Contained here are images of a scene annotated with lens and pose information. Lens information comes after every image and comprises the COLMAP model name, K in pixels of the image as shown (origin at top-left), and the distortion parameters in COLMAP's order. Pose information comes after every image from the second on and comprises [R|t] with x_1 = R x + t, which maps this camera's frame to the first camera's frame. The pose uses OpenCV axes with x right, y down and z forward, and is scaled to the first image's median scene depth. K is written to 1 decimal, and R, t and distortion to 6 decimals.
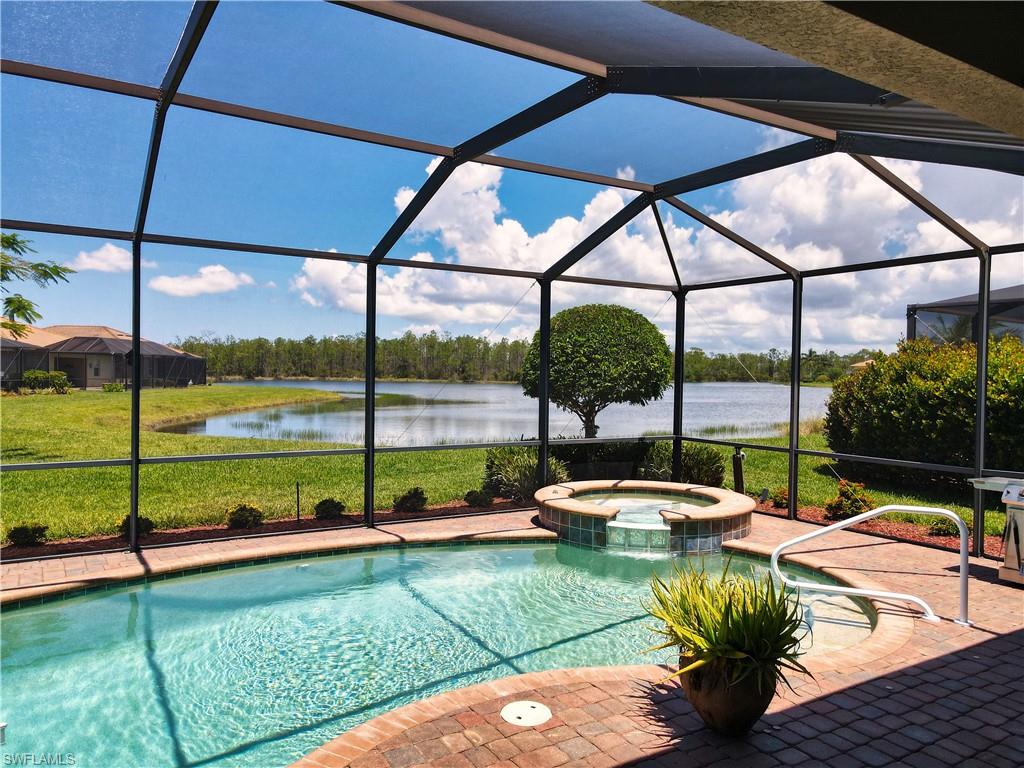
lens RADIAL K [[751.2, 0, 512.5], [0, 751.2, 385.1], [0, 0, 1]] dist [0.012760, 0.011457]
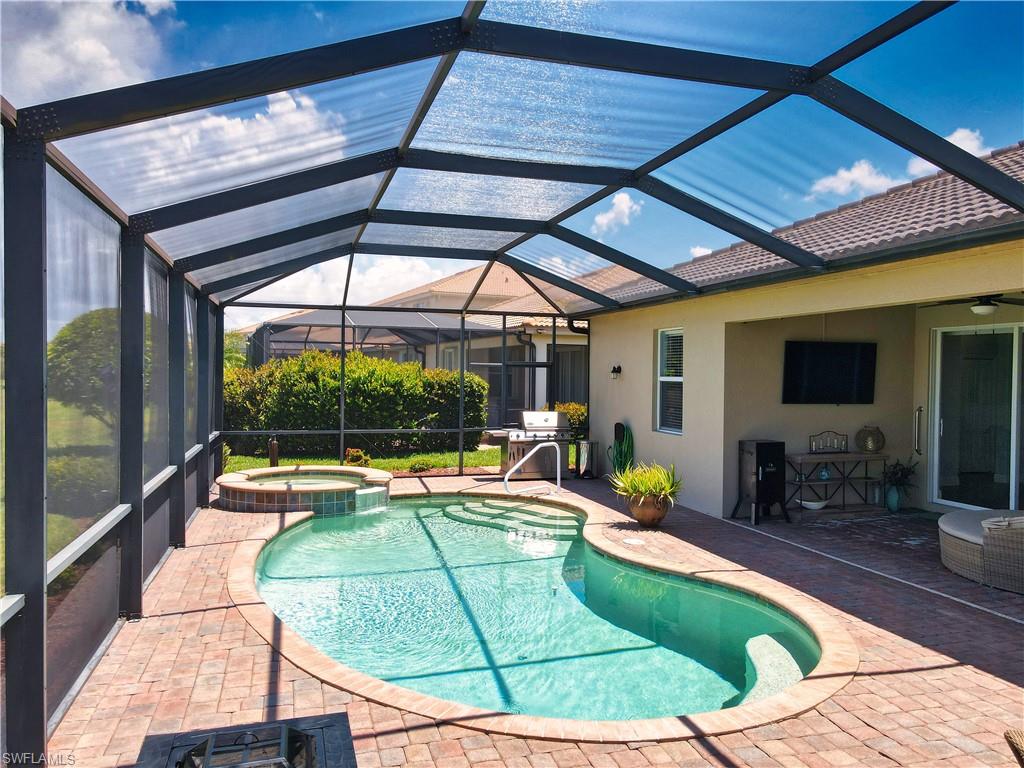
lens RADIAL K [[751.2, 0, 506.0], [0, 751.2, 383.5], [0, 0, 1]] dist [0.012760, 0.011457]
pose [[0.259541, -0.022959, 0.965459, -1.046170], [0.008294, 0.999733, 0.021545, -0.036360], [-0.965697, 0.002416, 0.259662, 0.376635]]
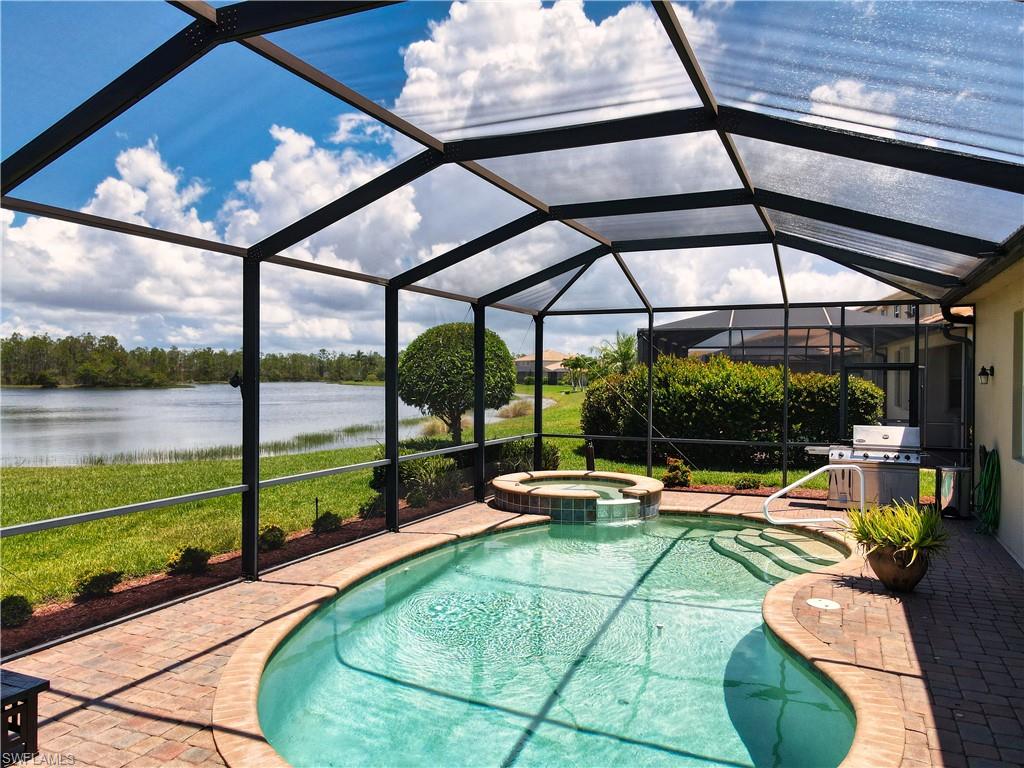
lens RADIAL K [[751.2, 0, 510.8], [0, 751.2, 383.0], [0, 0, 1]] dist [0.012760, 0.011457]
pose [[0.824071, -0.014155, 0.566309, -0.691542], [0.015136, 0.999881, 0.002967, -0.025991], [-0.566284, 0.006126, 0.824187, 0.019027]]
